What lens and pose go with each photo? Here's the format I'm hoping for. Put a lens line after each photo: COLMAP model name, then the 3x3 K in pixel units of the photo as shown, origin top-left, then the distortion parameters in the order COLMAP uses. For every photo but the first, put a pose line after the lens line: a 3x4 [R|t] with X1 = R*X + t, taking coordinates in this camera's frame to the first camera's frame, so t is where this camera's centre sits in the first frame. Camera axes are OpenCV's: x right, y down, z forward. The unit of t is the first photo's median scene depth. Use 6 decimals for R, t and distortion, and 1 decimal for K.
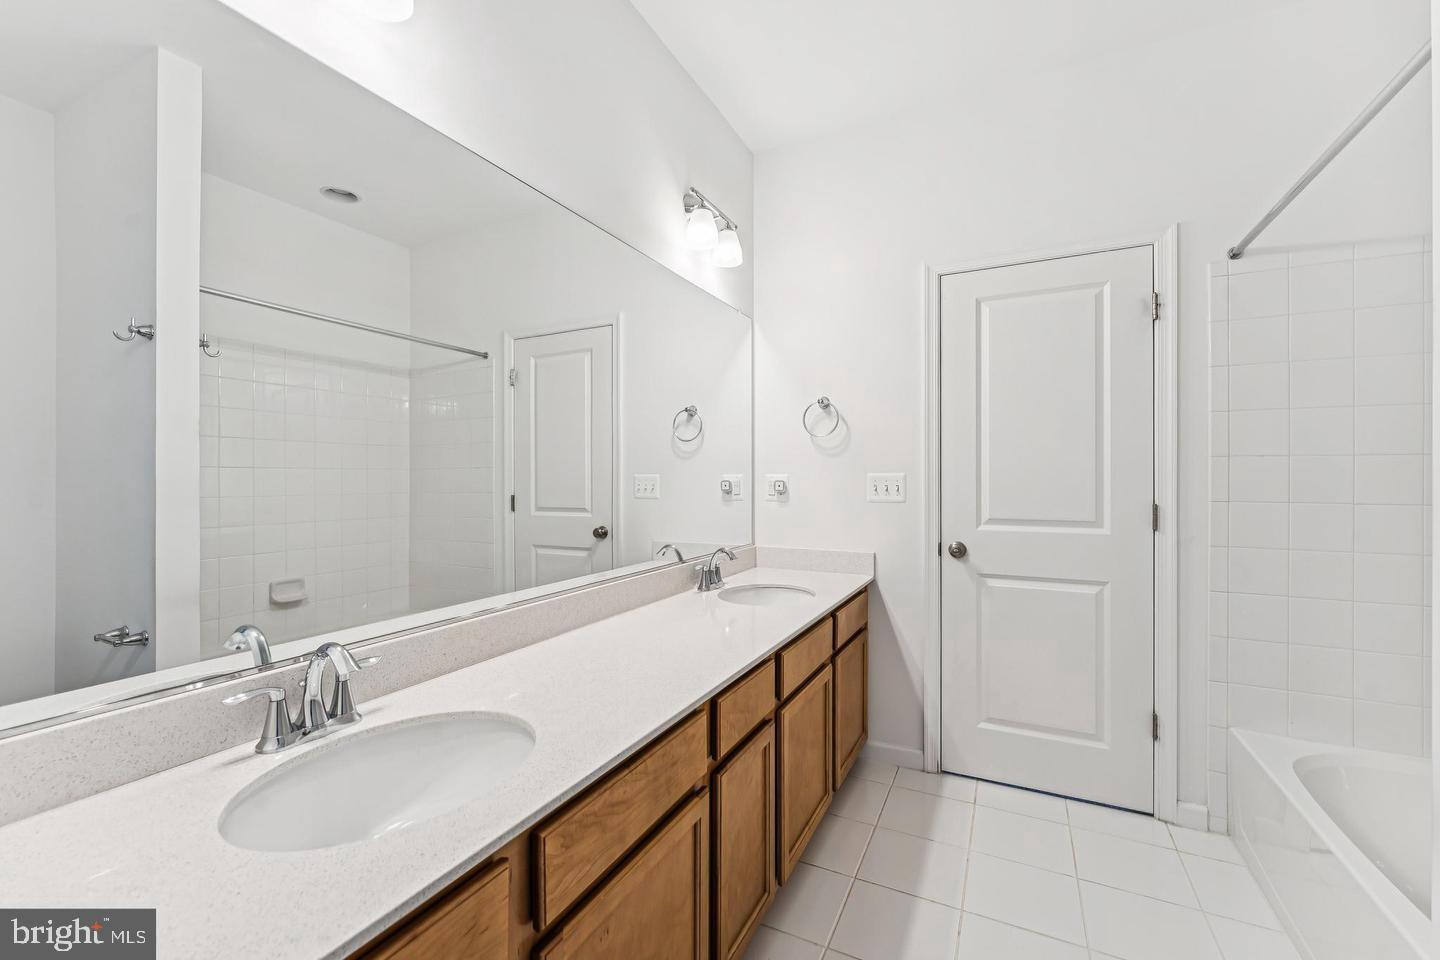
lens RADIAL K [[588.4, 0, 717.8], [0, 588.4, 476.9], [0, 0, 1]] dist [-0.001660, -0.000374]
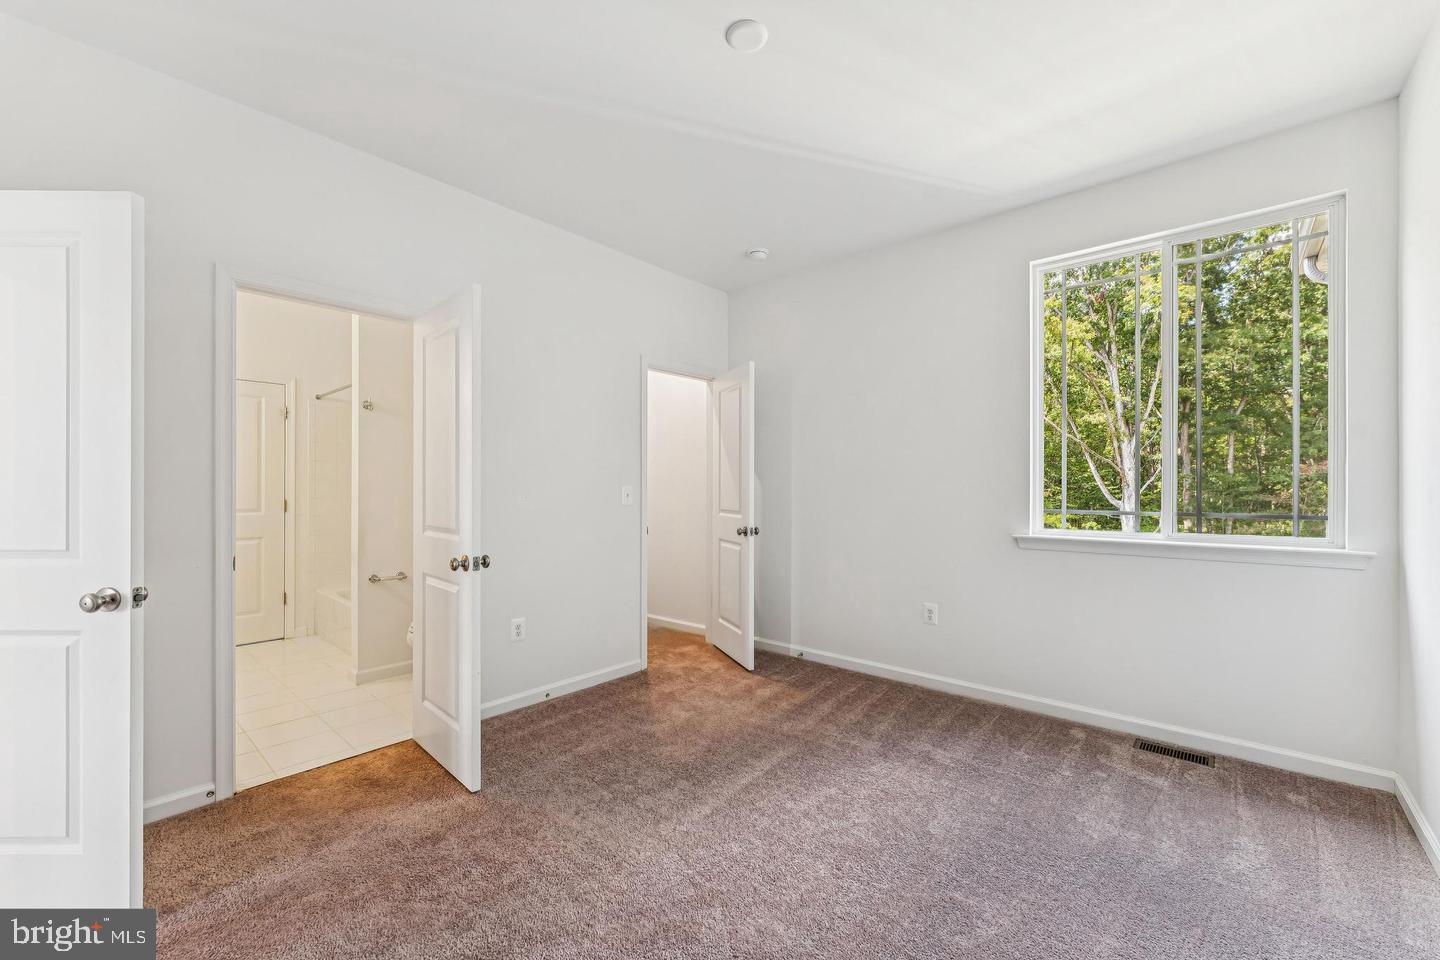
lens RADIAL K [[588.4, 0, 714.6], [0, 588.4, 482.5], [0, 0, 1]] dist [-0.001660, -0.000374]
pose [[0.289527, 0.003833, 0.957162, -0.930808], [-0.000348, 0.999992, -0.003900, -0.011783], [-0.957170, 0.000796, 0.289526, -1.219407]]
